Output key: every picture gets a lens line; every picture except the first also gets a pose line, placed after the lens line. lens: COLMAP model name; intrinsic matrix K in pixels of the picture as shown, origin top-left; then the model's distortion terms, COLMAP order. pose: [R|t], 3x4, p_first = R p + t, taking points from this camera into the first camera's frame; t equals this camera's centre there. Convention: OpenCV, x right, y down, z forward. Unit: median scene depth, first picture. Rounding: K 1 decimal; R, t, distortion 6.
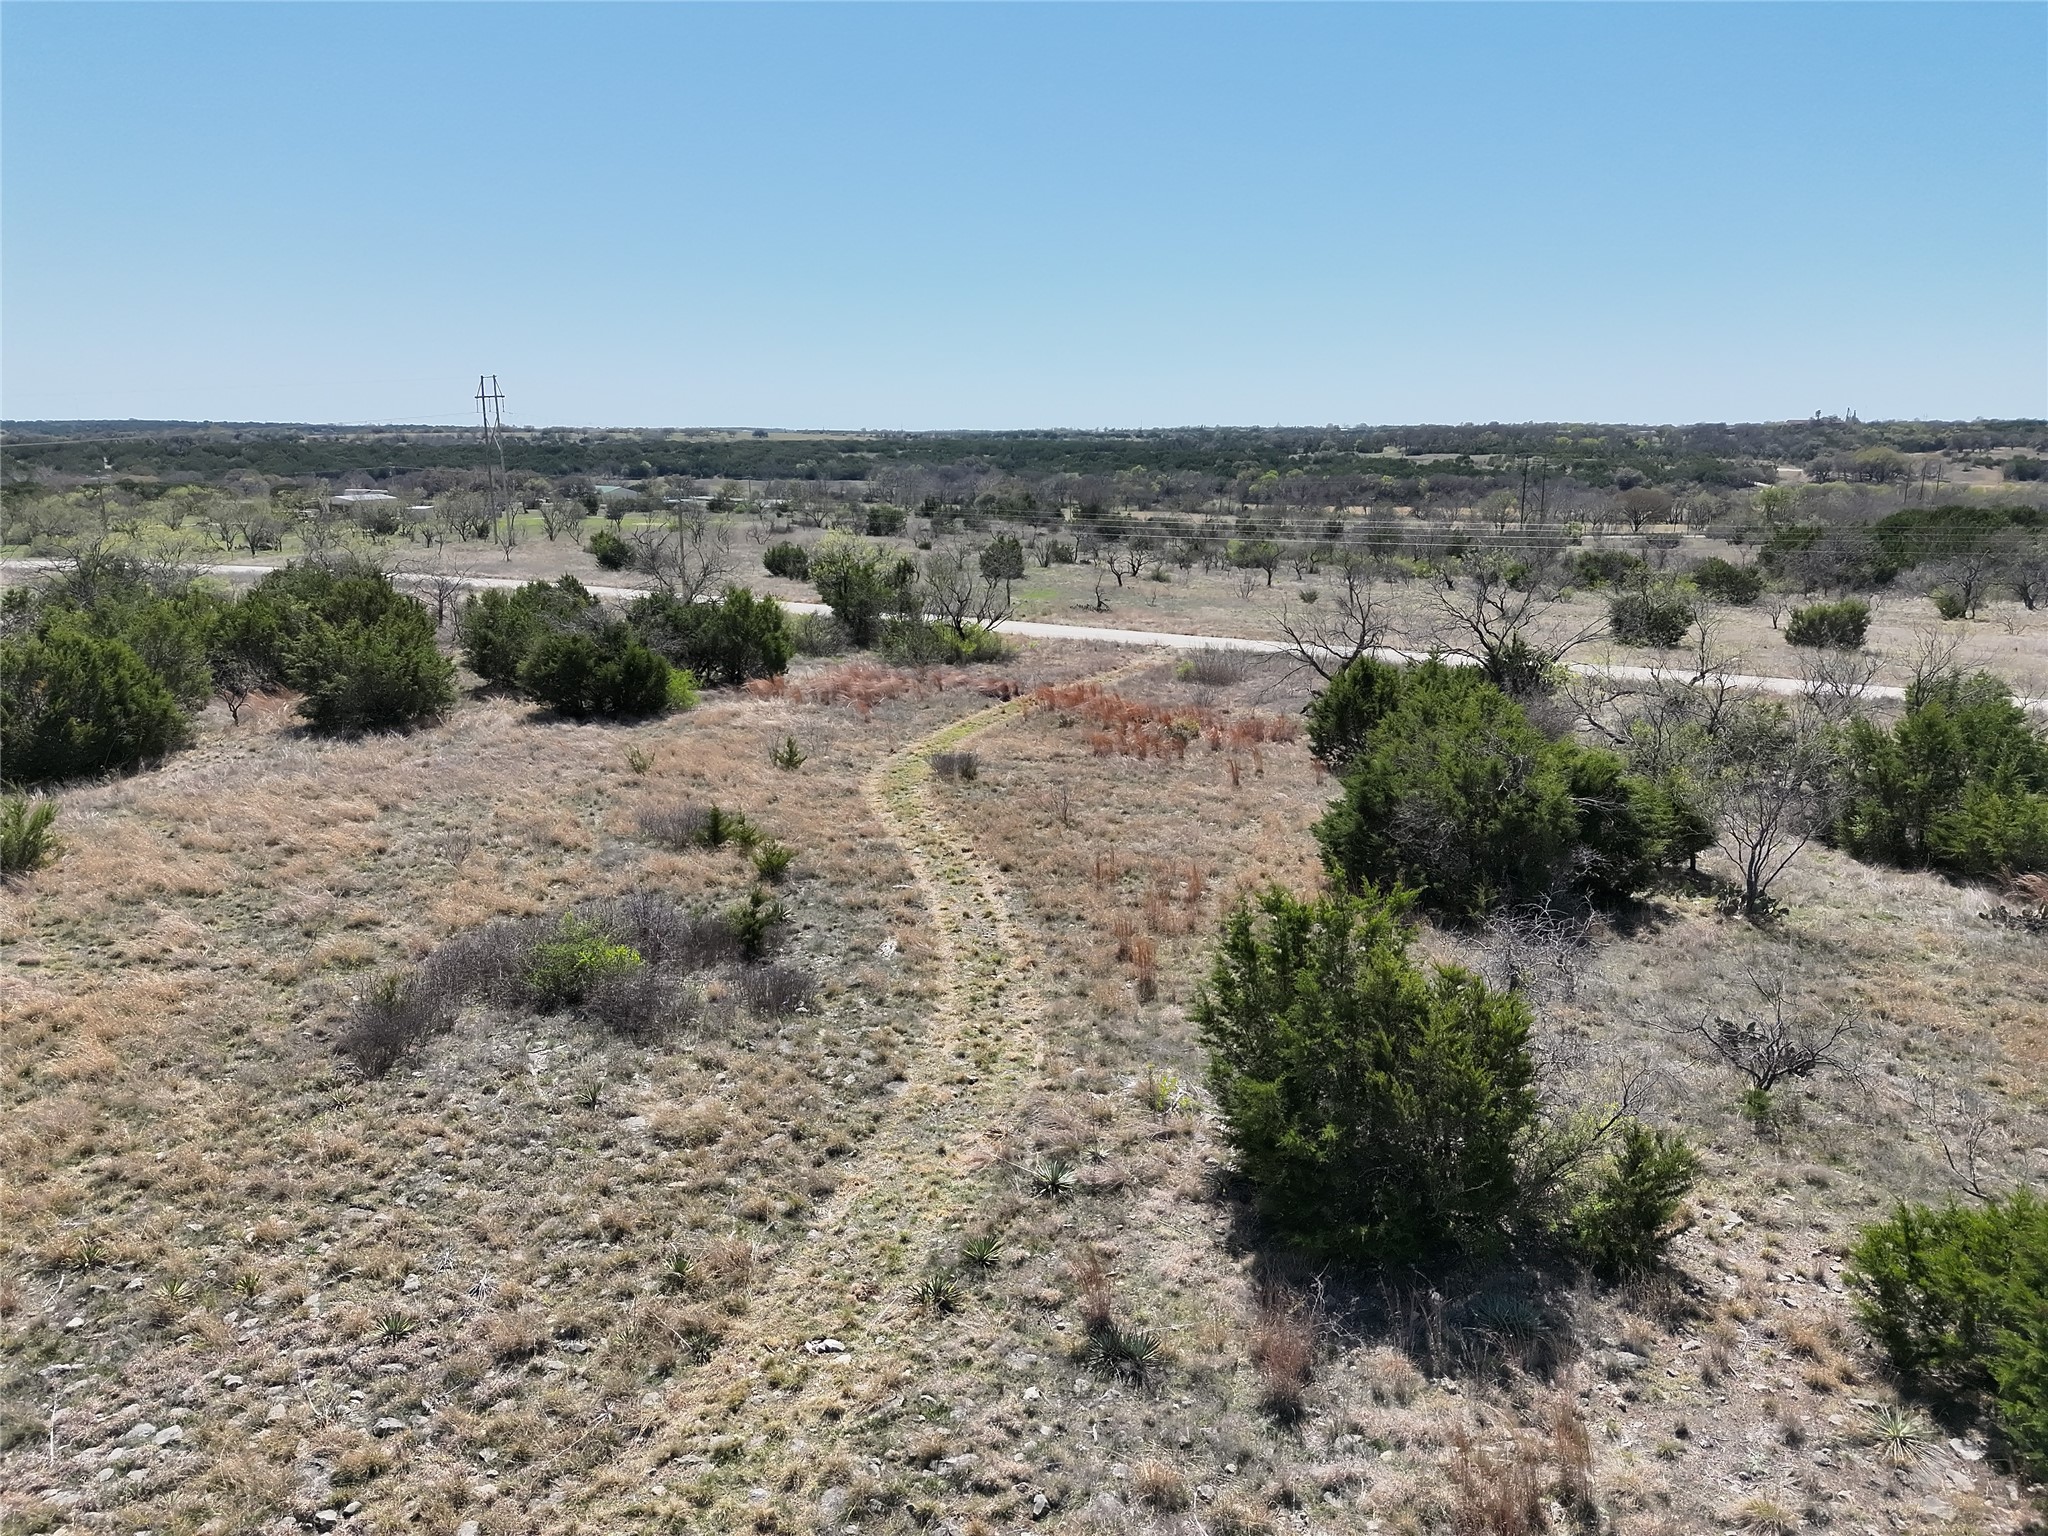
lens RADIAL K [[1411.7, 0, 1025.8], [0, 1411.7, 757.5], [0, 0, 1]] dist [0.031749, -0.014937]
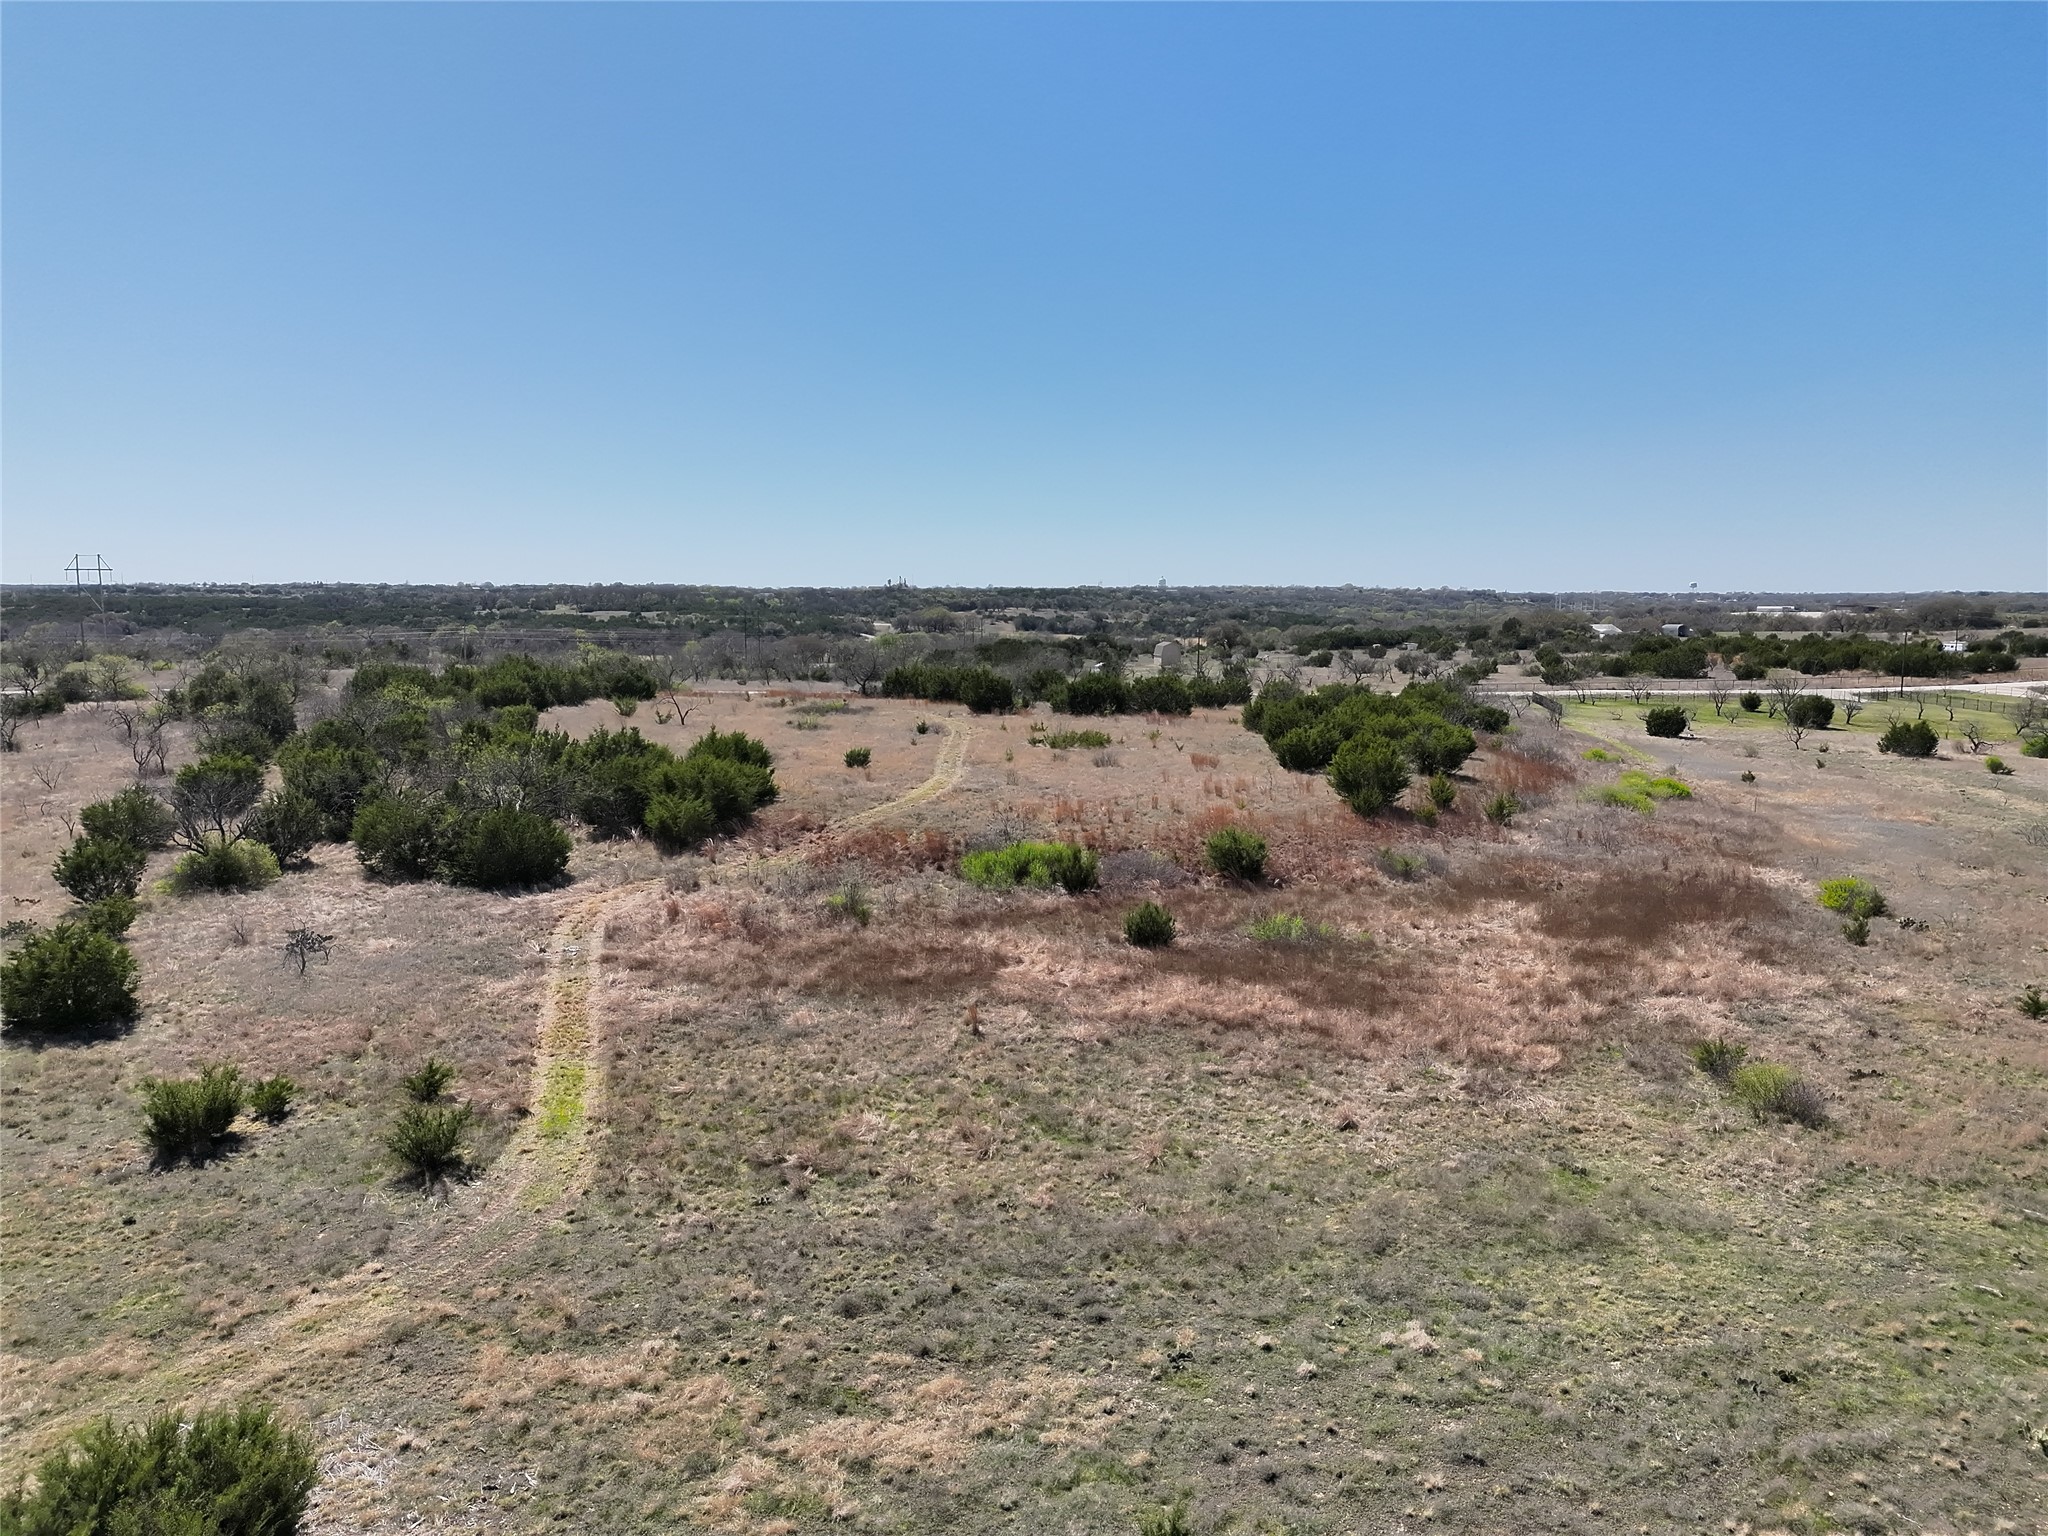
lens RADIAL K [[1411.7, 0, 1022.8], [0, 1411.7, 767.6], [0, 0, 1]] dist [0.031749, -0.014937]
pose [[0.824435, -0.063665, 0.562364, -0.089689], [0.120420, 0.990633, -0.064388, 0.026532], [-0.552997, 0.120803, 0.824379, -0.118932]]
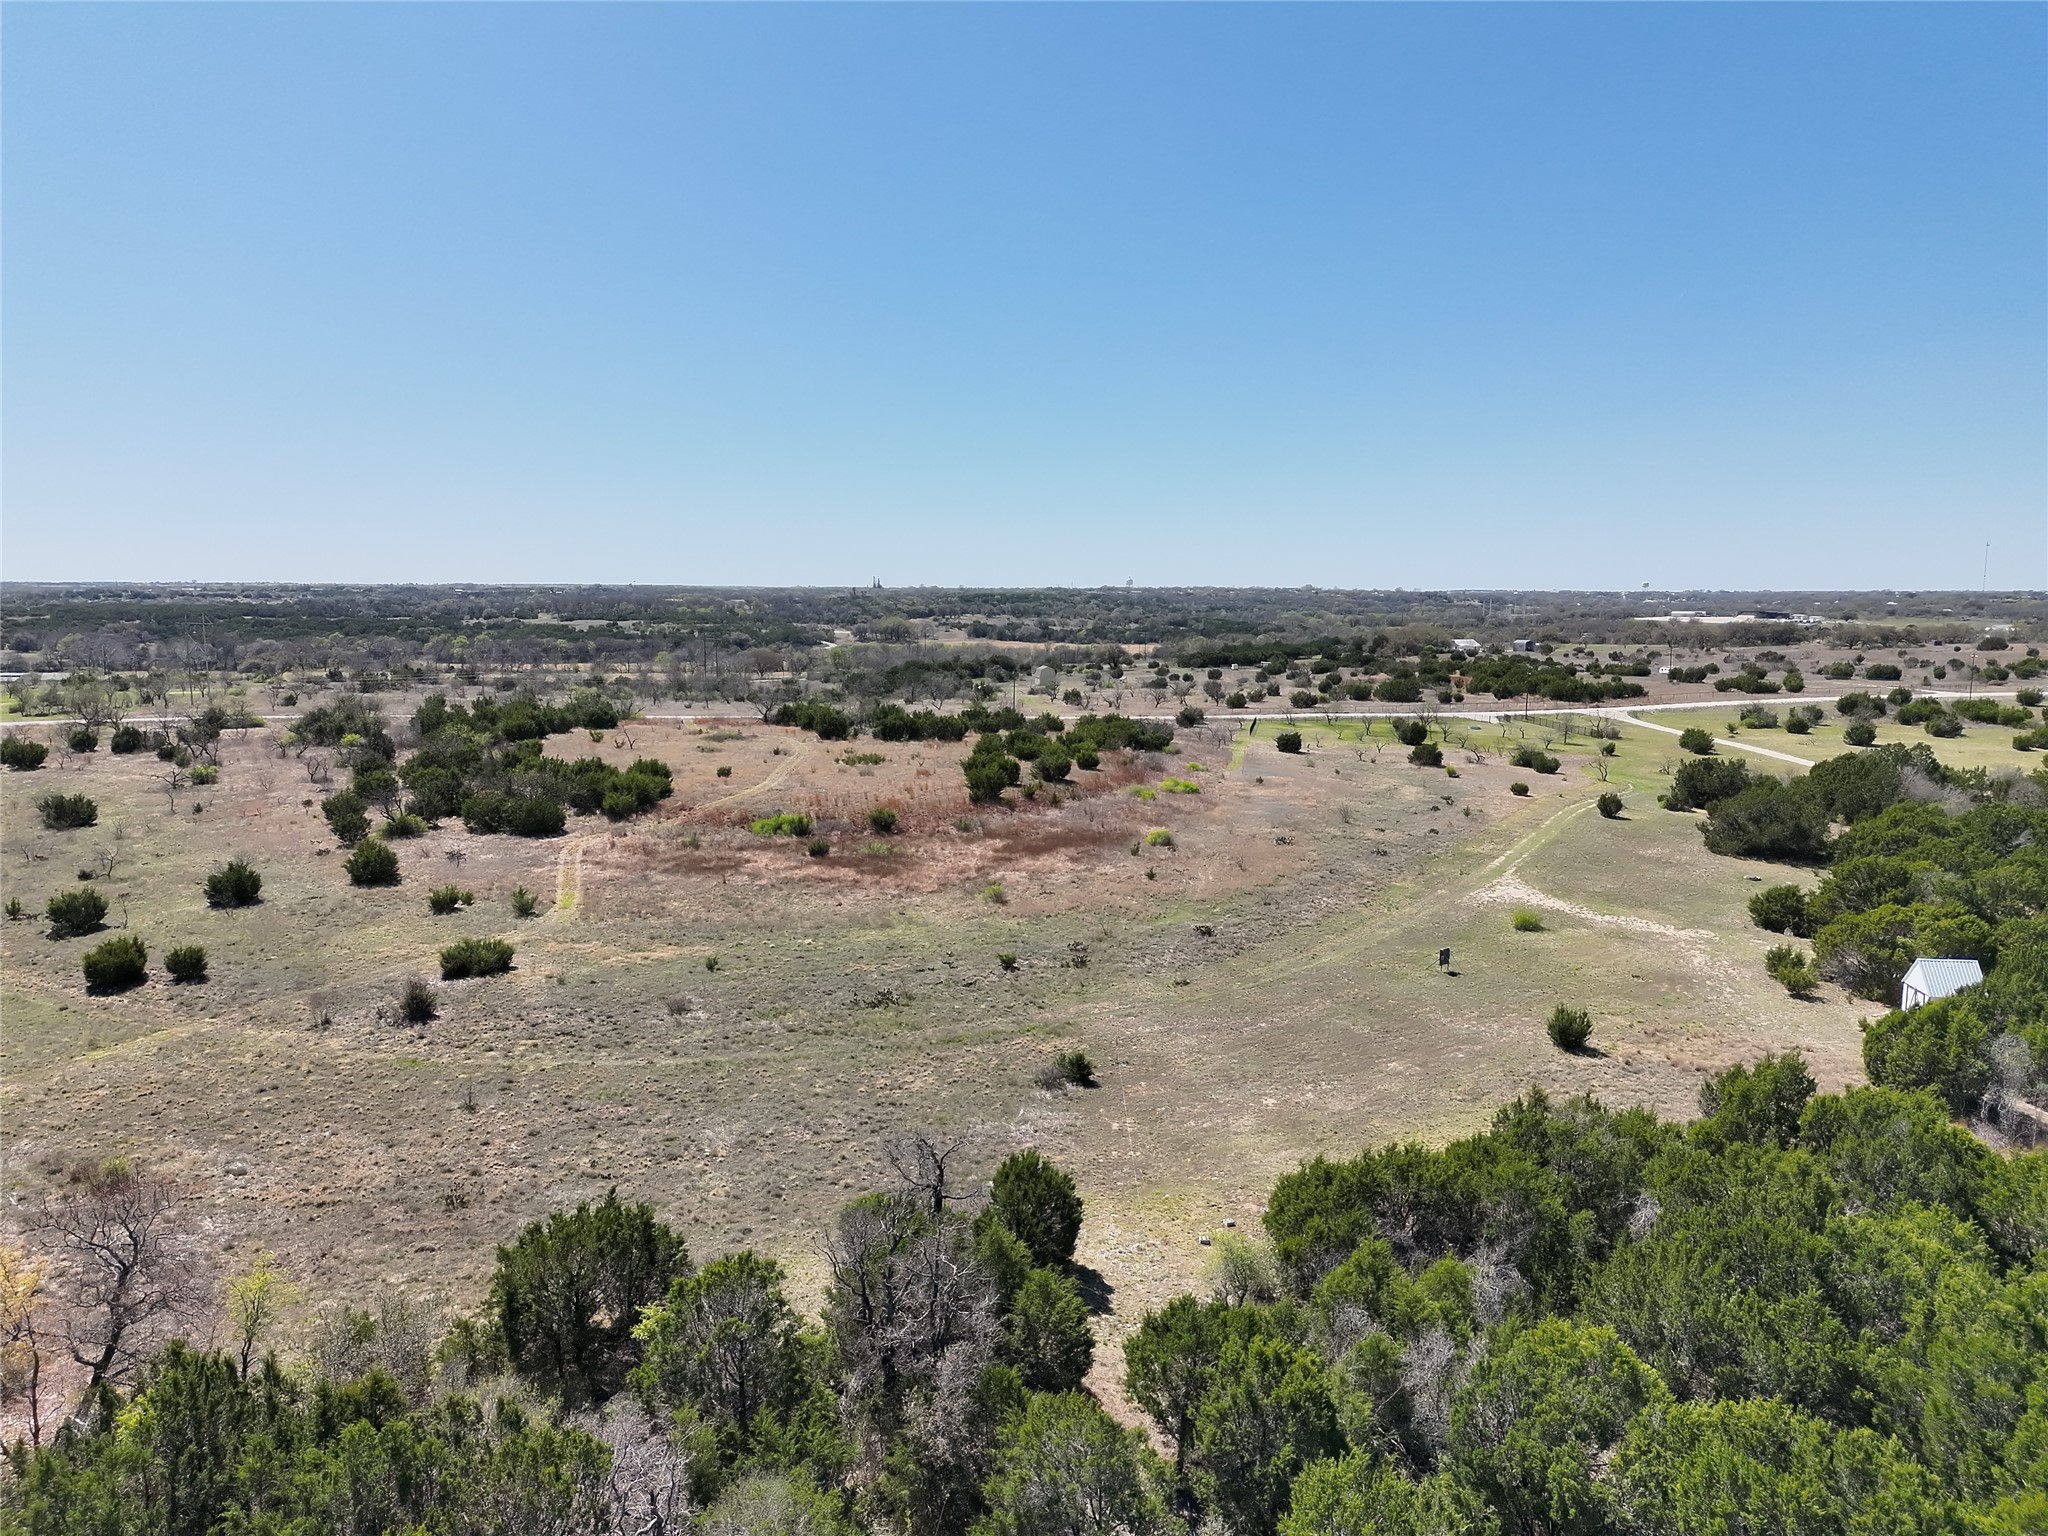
lens RADIAL K [[1411.7, 0, 1026.6], [0, 1411.7, 770.9], [0, 0, 1]] dist [0.031749, -0.014937]
pose [[0.815761, -0.068593, 0.574308, -0.121404], [0.123102, 0.990783, -0.056522, 0.034438], [-0.565138, 0.116807, 0.816686, -0.219097]]
